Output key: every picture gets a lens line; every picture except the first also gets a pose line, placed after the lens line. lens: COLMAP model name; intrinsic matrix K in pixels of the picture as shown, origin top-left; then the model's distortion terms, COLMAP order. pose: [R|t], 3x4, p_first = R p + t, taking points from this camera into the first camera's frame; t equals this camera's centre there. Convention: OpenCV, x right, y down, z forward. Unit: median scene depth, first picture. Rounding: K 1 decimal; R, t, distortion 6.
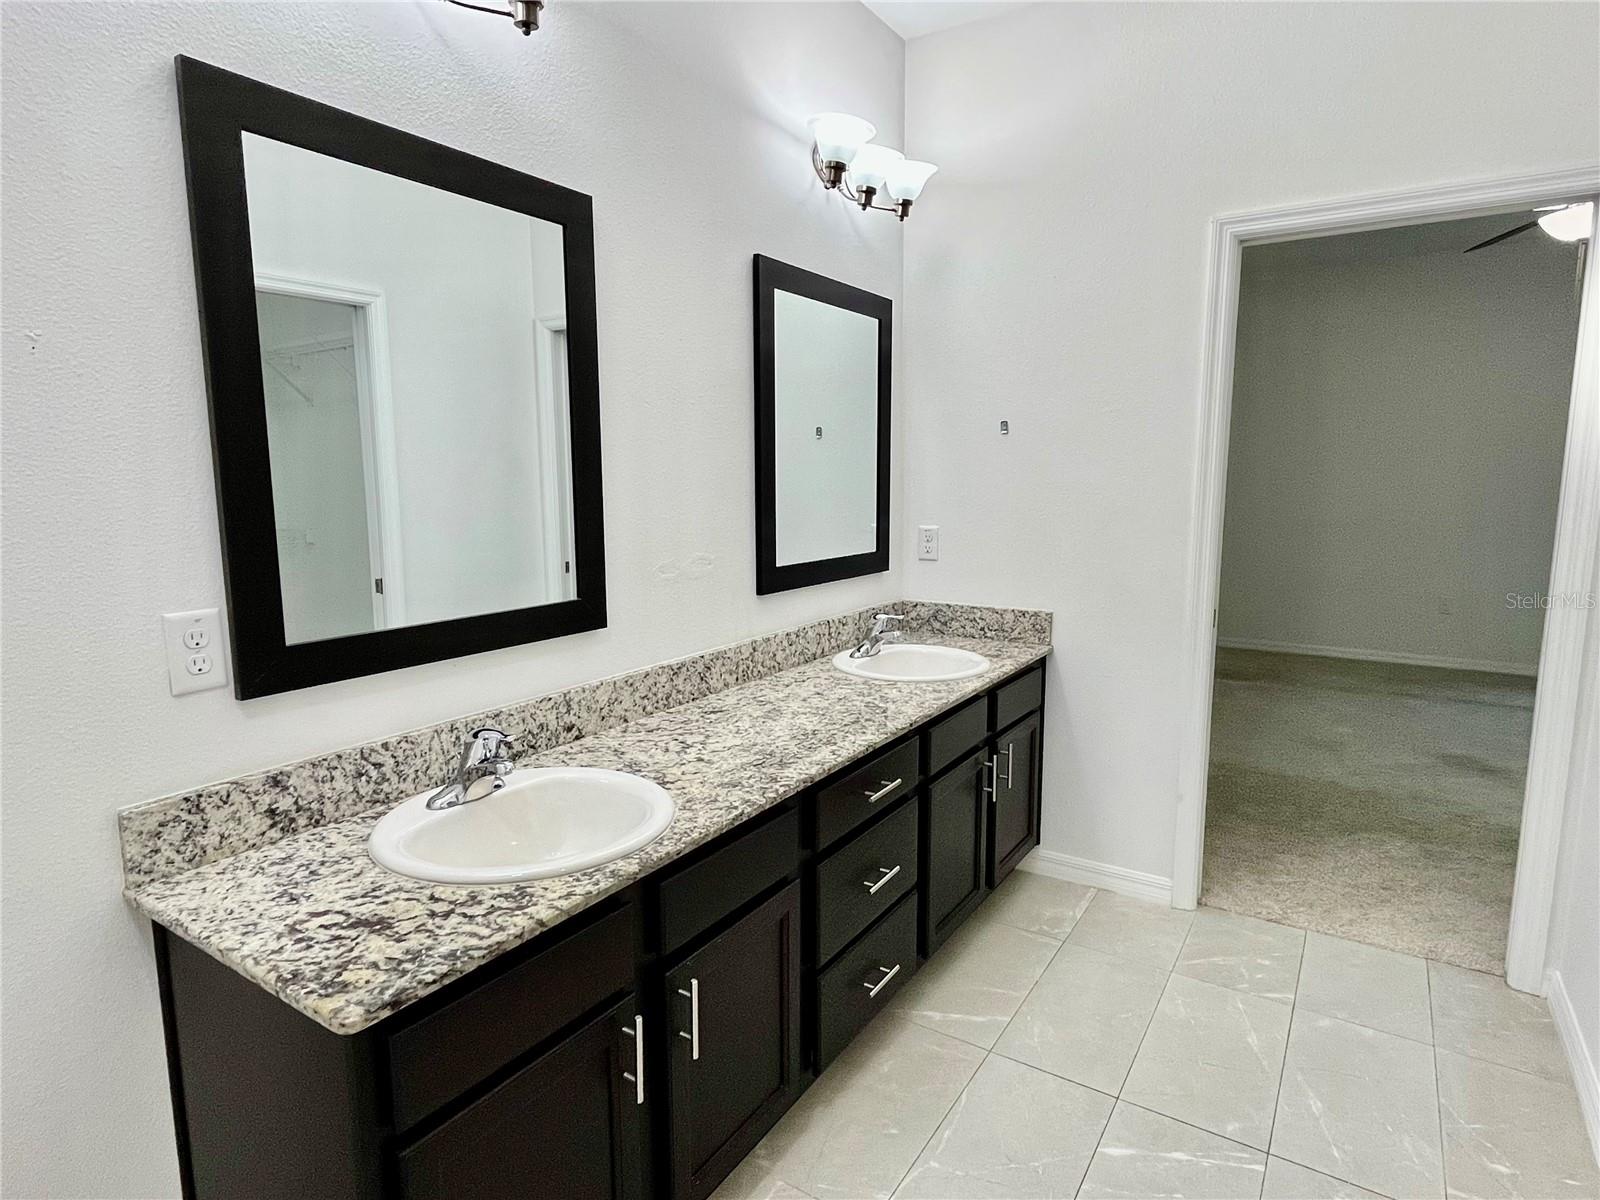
lens RADIAL K [[880.9, 0, 804.2], [0, 880.9, 595.6], [0, 0, 1]] dist [-0.014303, -0.000160]
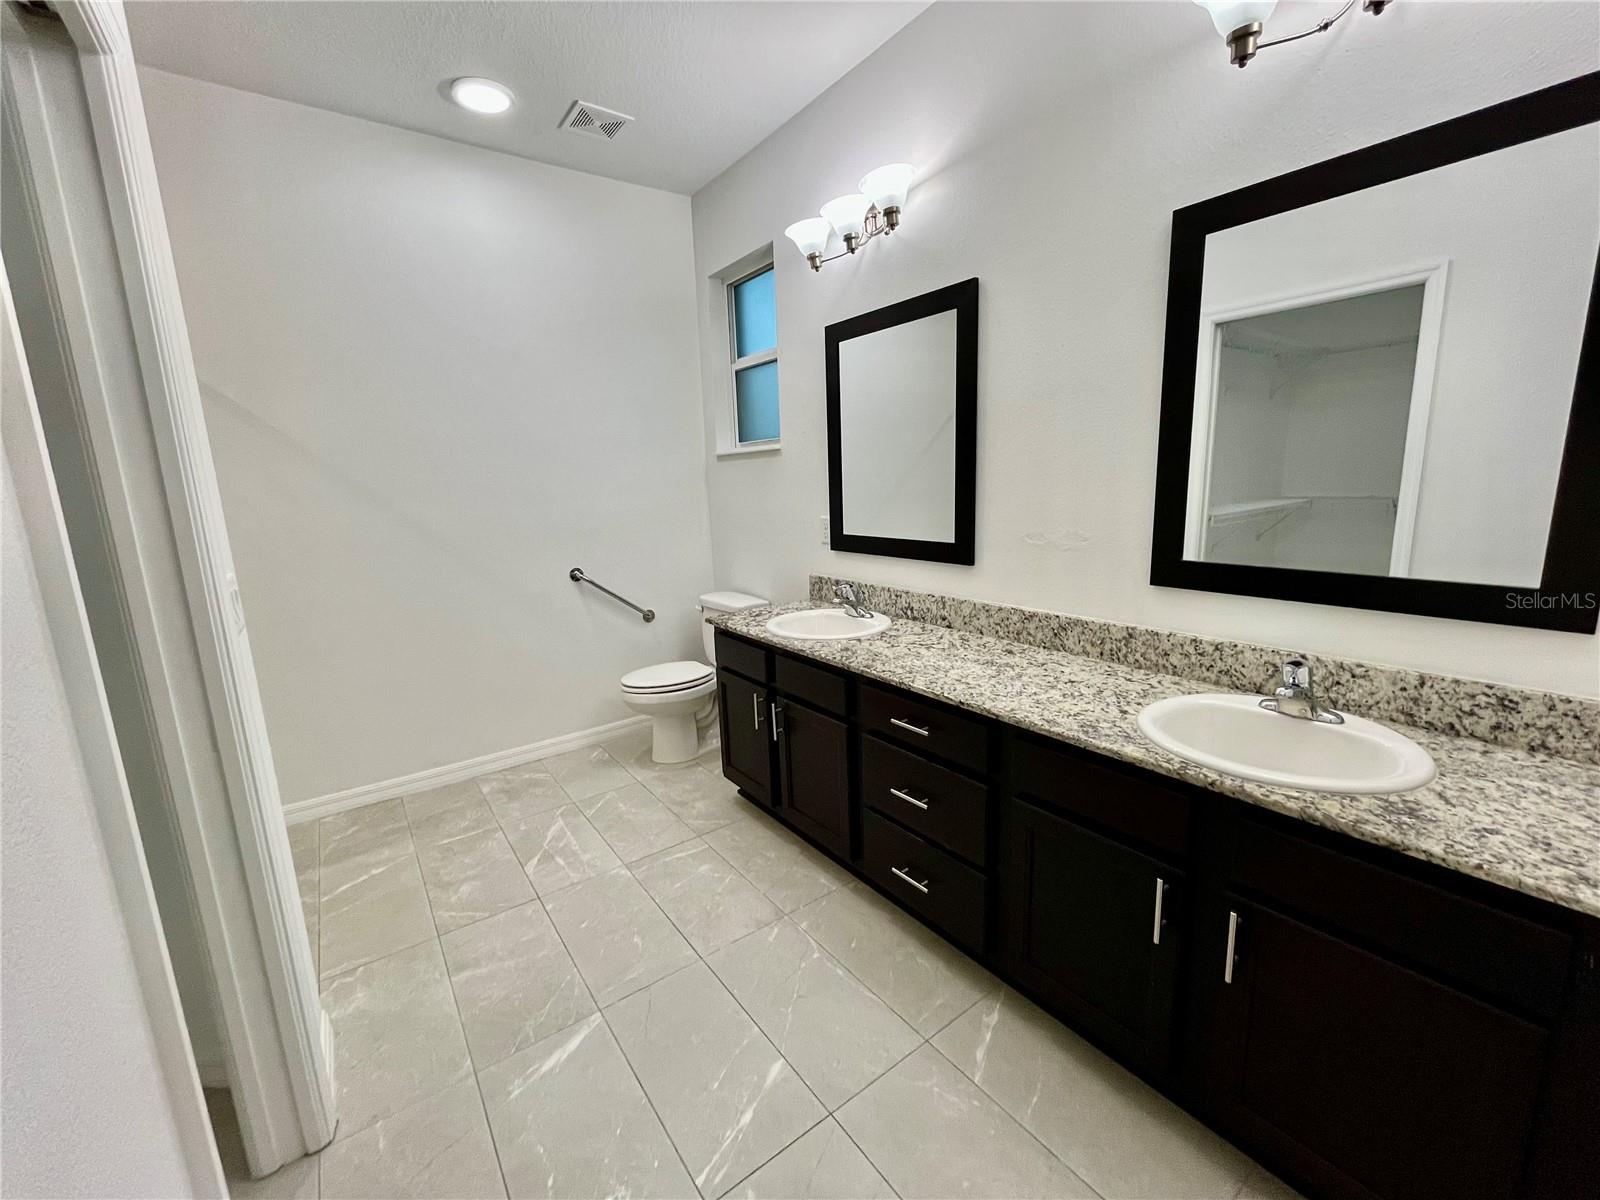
lens RADIAL K [[649.8, 0, 807.3], [0, 649.8, 592.0], [0, 0, 1]] dist [-0.000703, -0.000629]
pose [[-0.337656, 0.182228, -0.923462, 0.850922], [-0.095075, 0.969461, 0.226068, -0.136598], [0.936456, 0.164131, -0.310019, 1.010839]]
